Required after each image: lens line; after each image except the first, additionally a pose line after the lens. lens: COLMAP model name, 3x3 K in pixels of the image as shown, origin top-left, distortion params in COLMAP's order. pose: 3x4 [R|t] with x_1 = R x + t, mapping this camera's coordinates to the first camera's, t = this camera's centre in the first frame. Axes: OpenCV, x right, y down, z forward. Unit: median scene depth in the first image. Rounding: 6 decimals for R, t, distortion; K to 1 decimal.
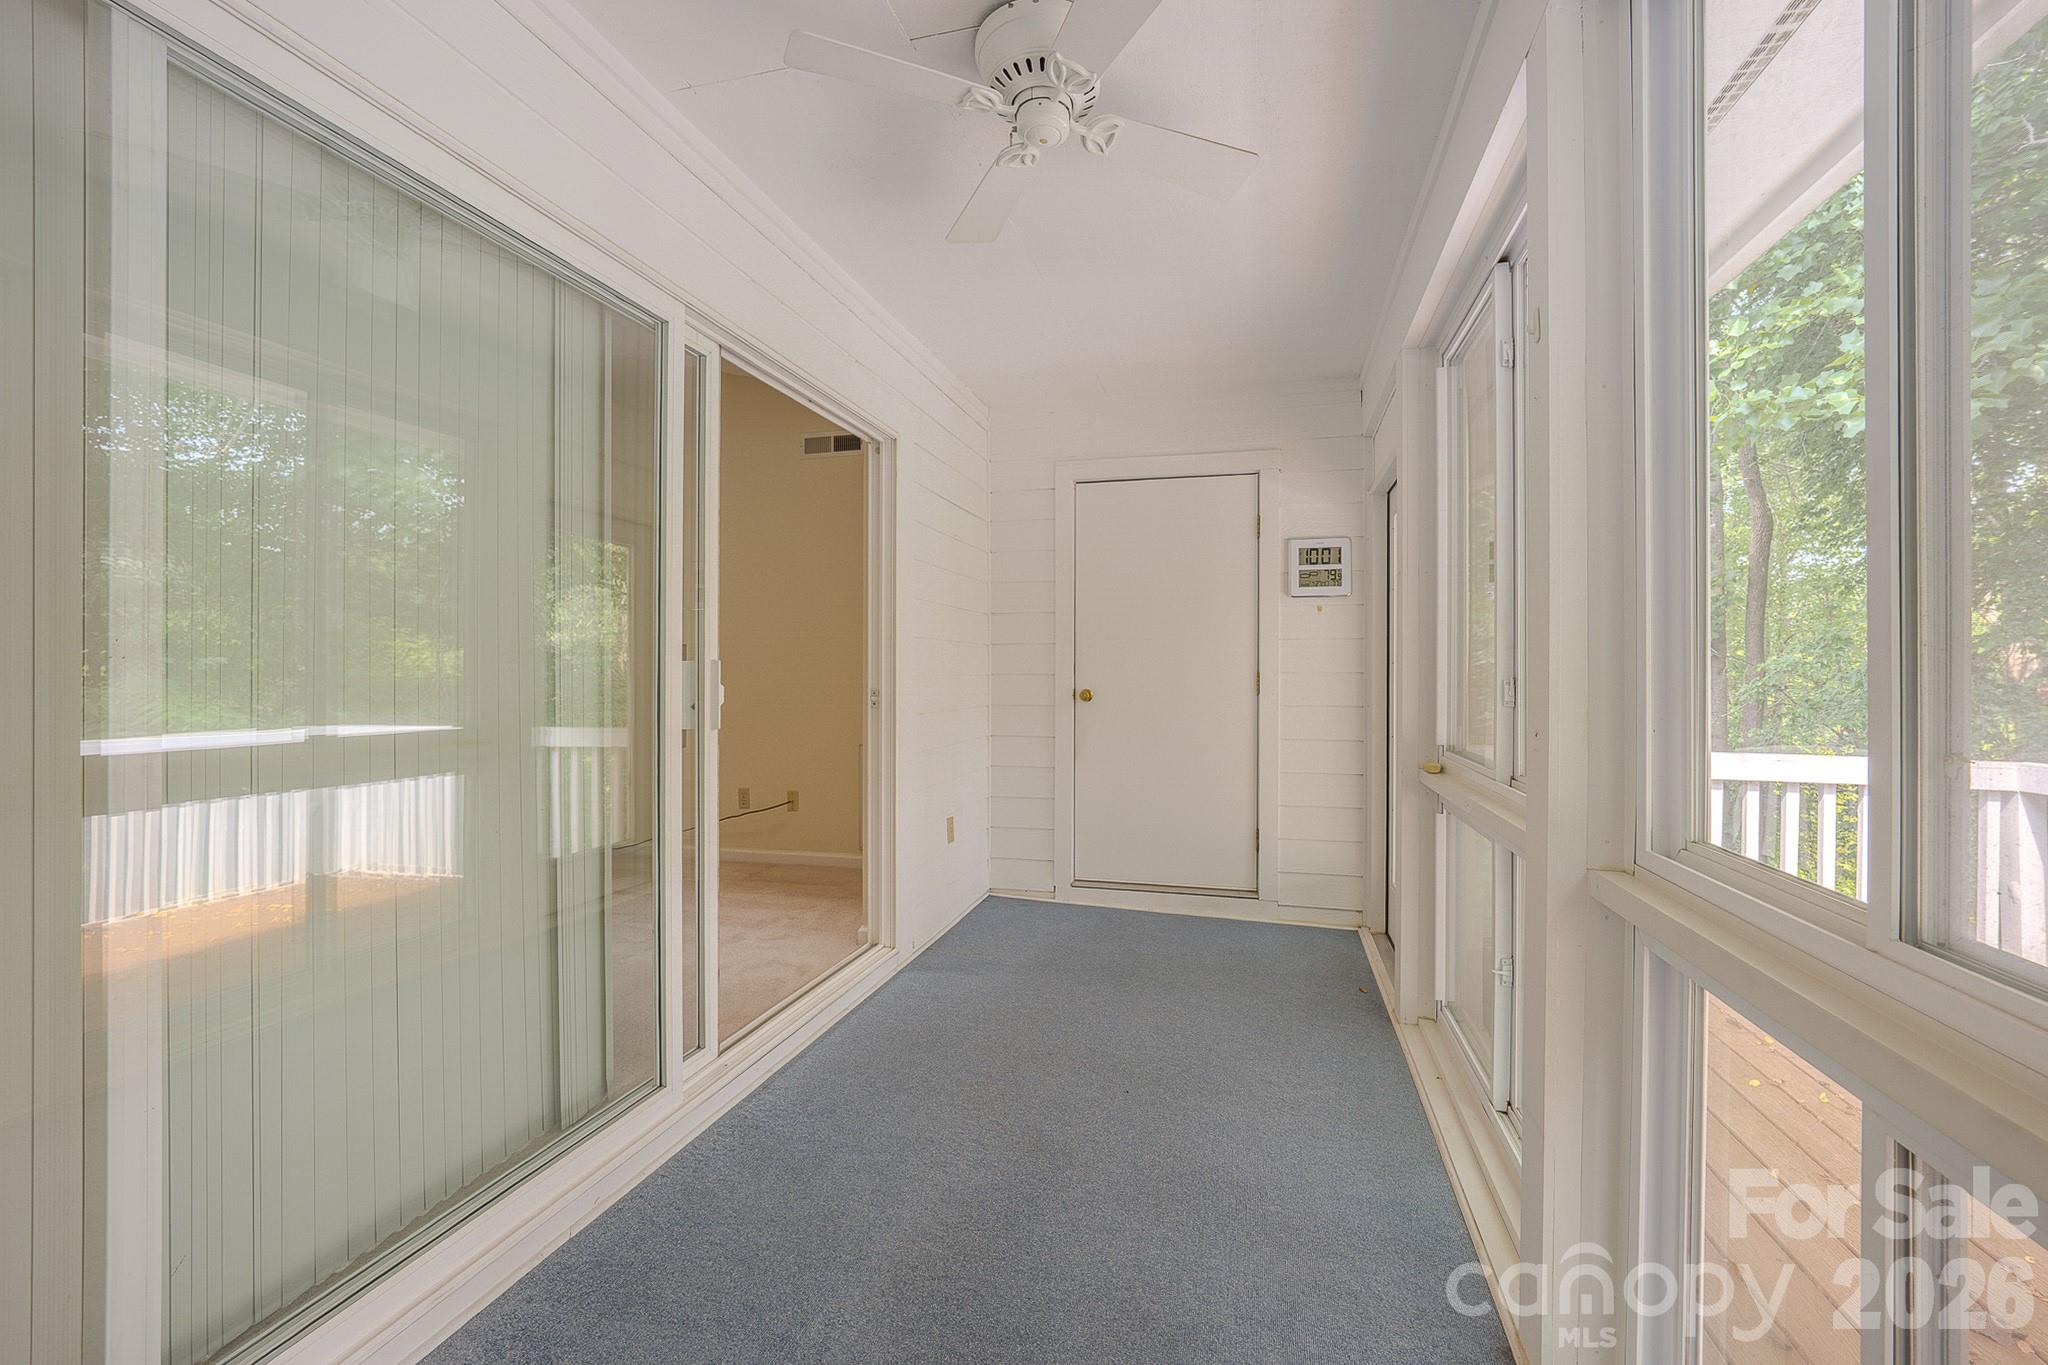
lens RADIAL K [[876.2, 0, 1029.0], [0, 876.2, 677.8], [0, 0, 1]] dist [-0.001064, 0.000194]
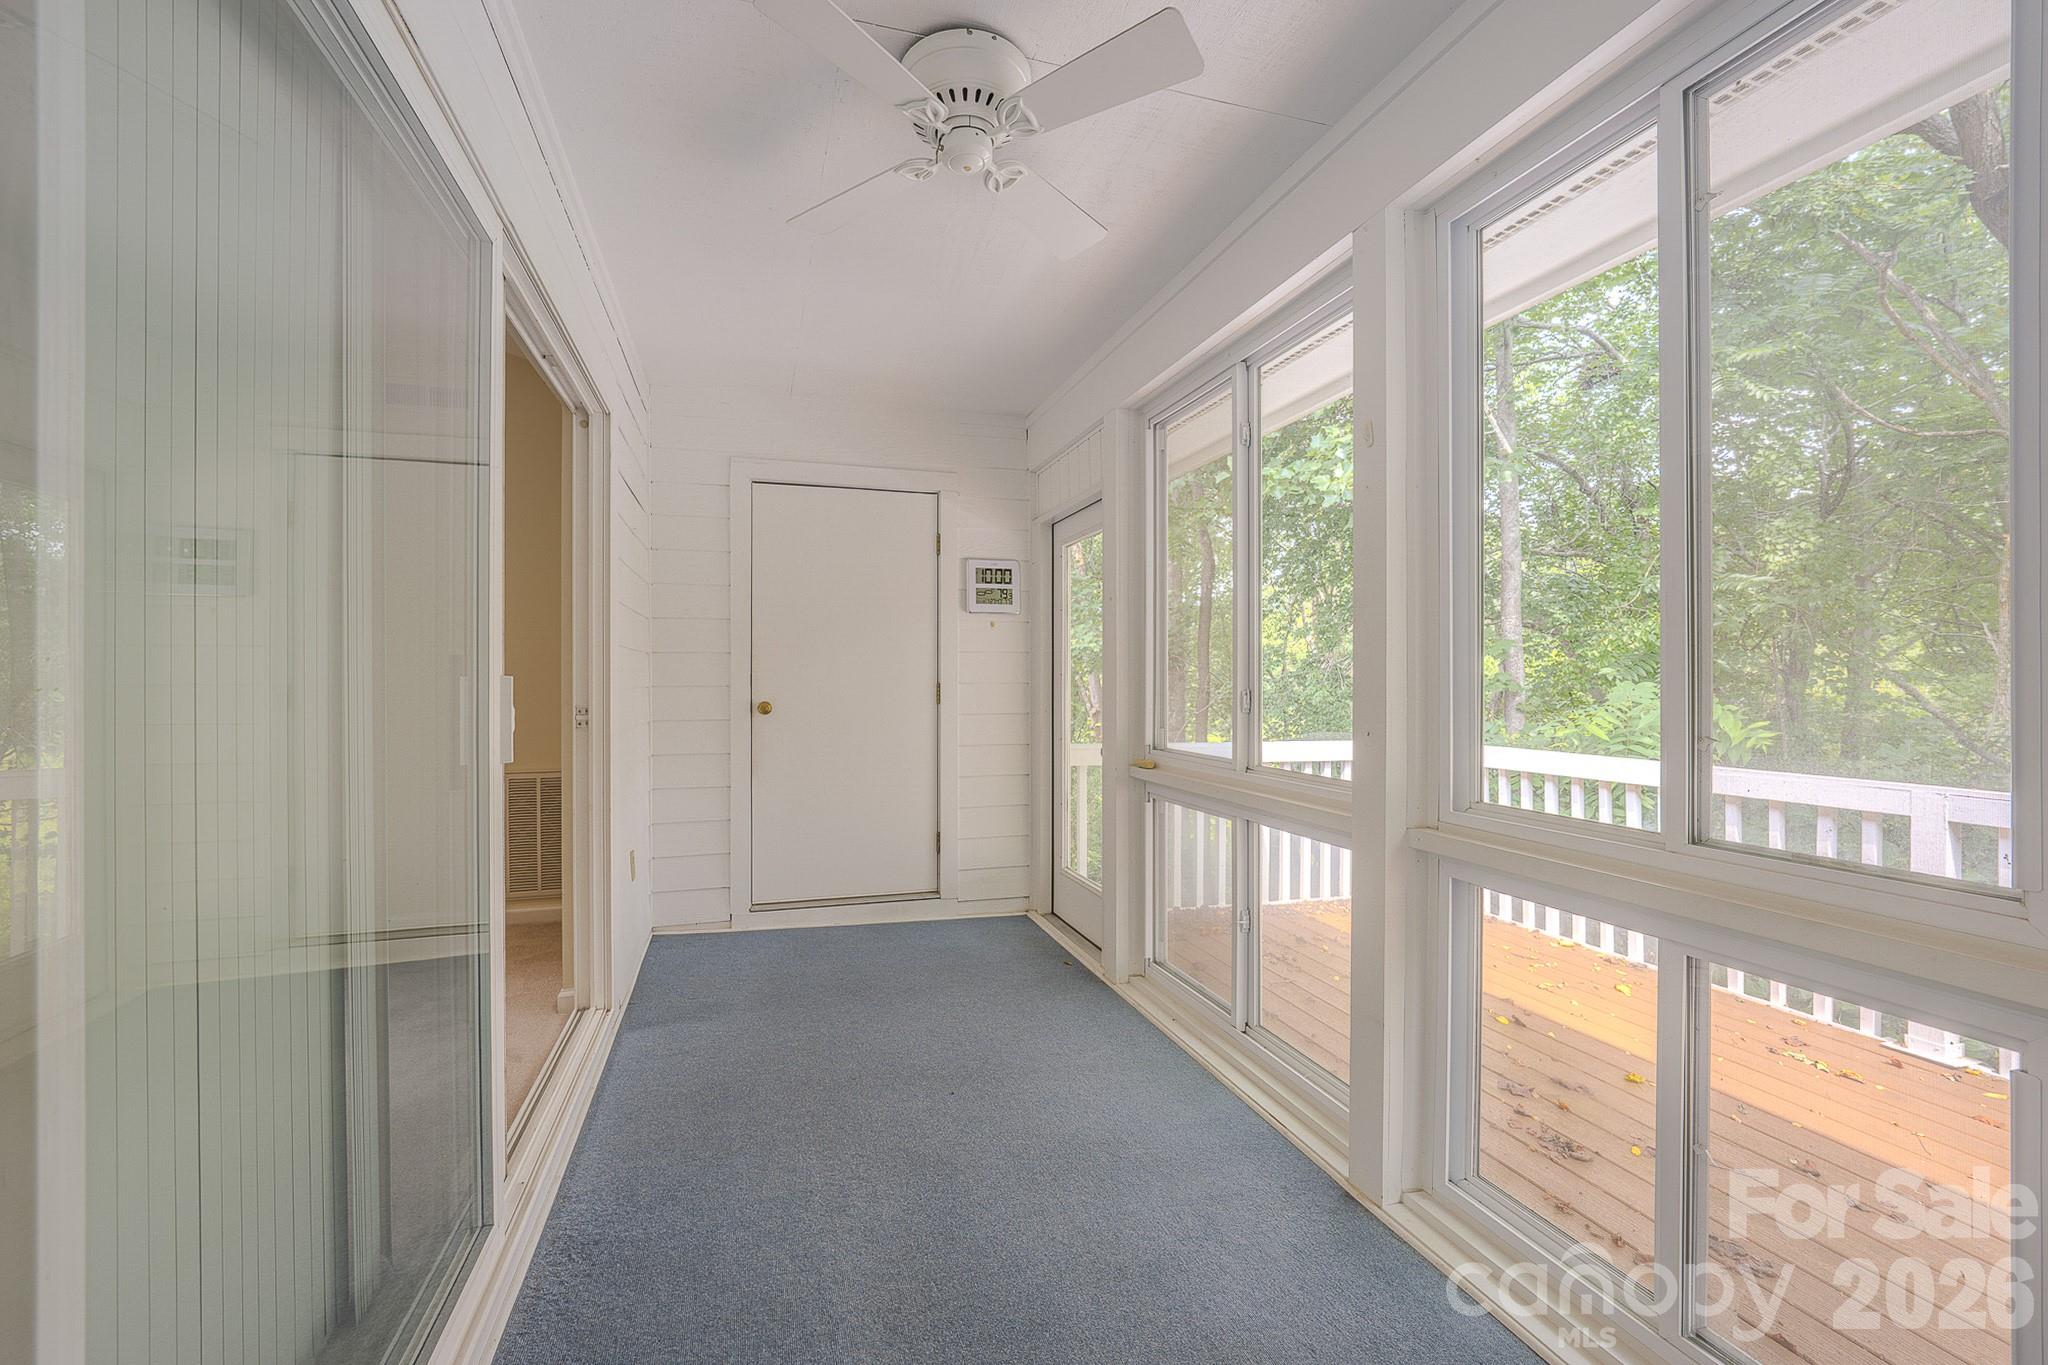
lens RADIAL K [[888.7, 0, 1024.0], [0, 888.7, 682.5], [0, 0, 1]] dist [0.000906, 0.000274]
pose [[0.850356, -0.004630, 0.526187, -0.218730], [0.005672, 0.999984, -0.000369, -0.005793], [-0.526177, 0.003298, 0.850369, 0.039591]]
